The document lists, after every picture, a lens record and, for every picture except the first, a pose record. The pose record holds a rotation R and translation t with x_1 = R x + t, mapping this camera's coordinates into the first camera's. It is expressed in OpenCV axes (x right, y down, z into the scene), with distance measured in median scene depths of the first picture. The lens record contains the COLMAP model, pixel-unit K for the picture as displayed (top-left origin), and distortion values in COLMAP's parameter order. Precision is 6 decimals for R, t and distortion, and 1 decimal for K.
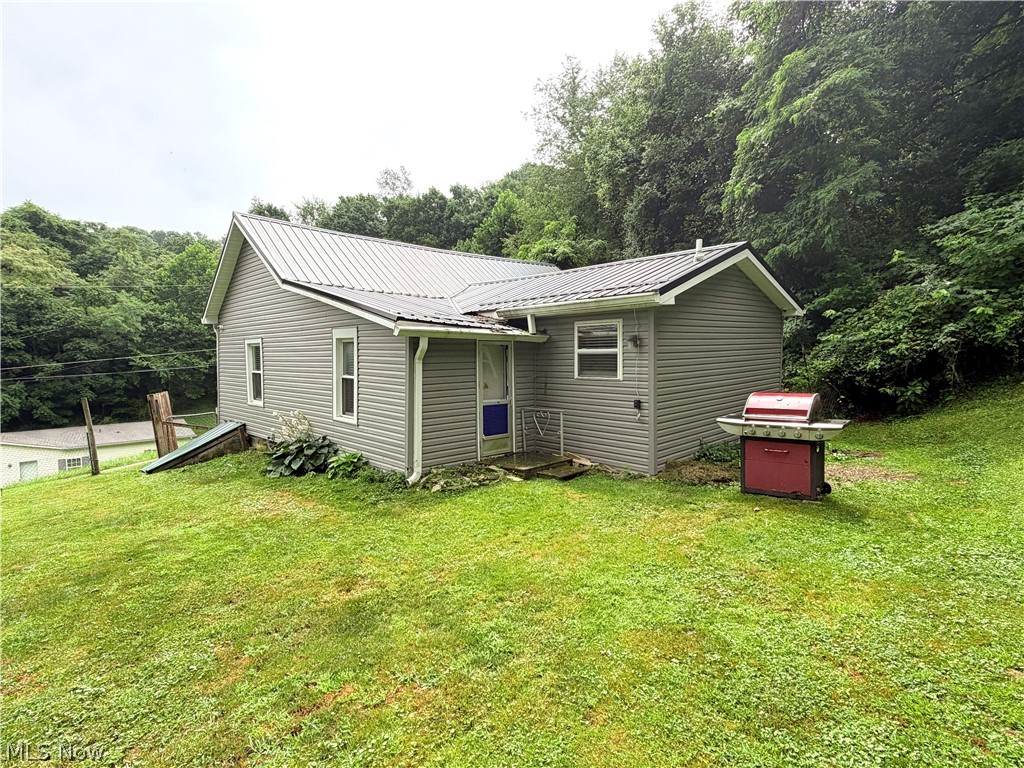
lens RADIAL K [[543.6, 0, 511.8], [0, 543.6, 379.5], [0, 0, 1]] dist [-0.000673, 0.001143]
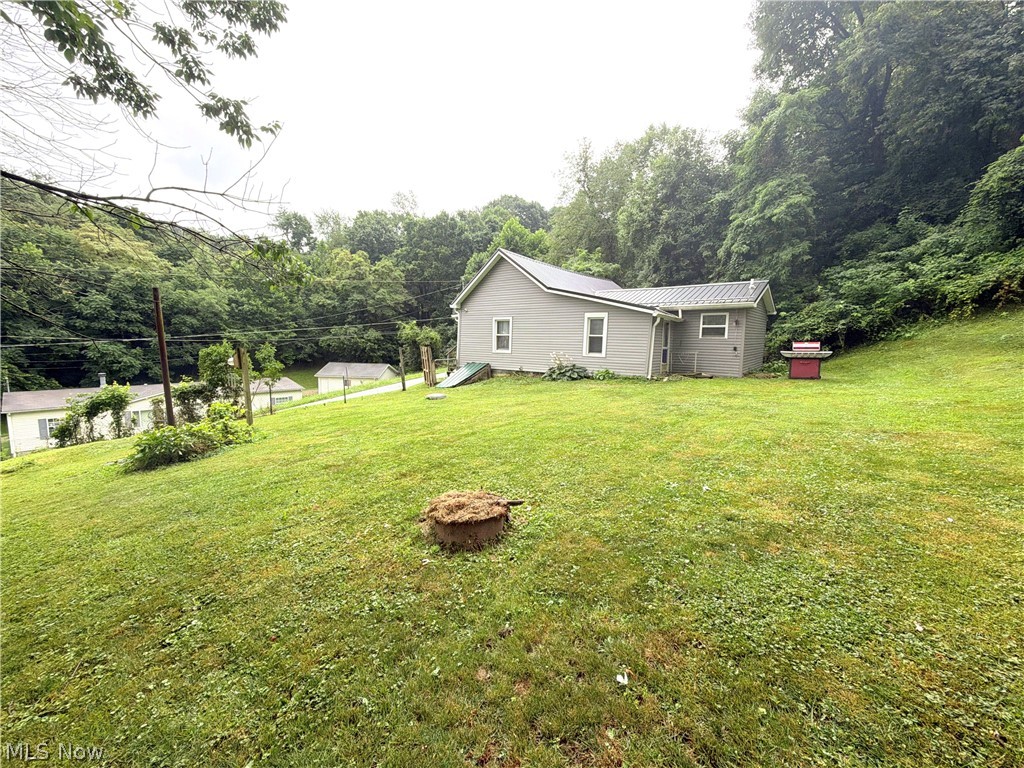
lens RADIAL K [[430.5, 0, 510.7], [0, 430.5, 384.8], [0, 0, 1]] dist [0.001465, -0.000322]
pose [[0.990034, 0.011578, 0.140350, -0.704872], [-0.019146, 0.998427, 0.052696, 0.086177], [-0.139519, -0.054858, 0.988699, -0.519329]]
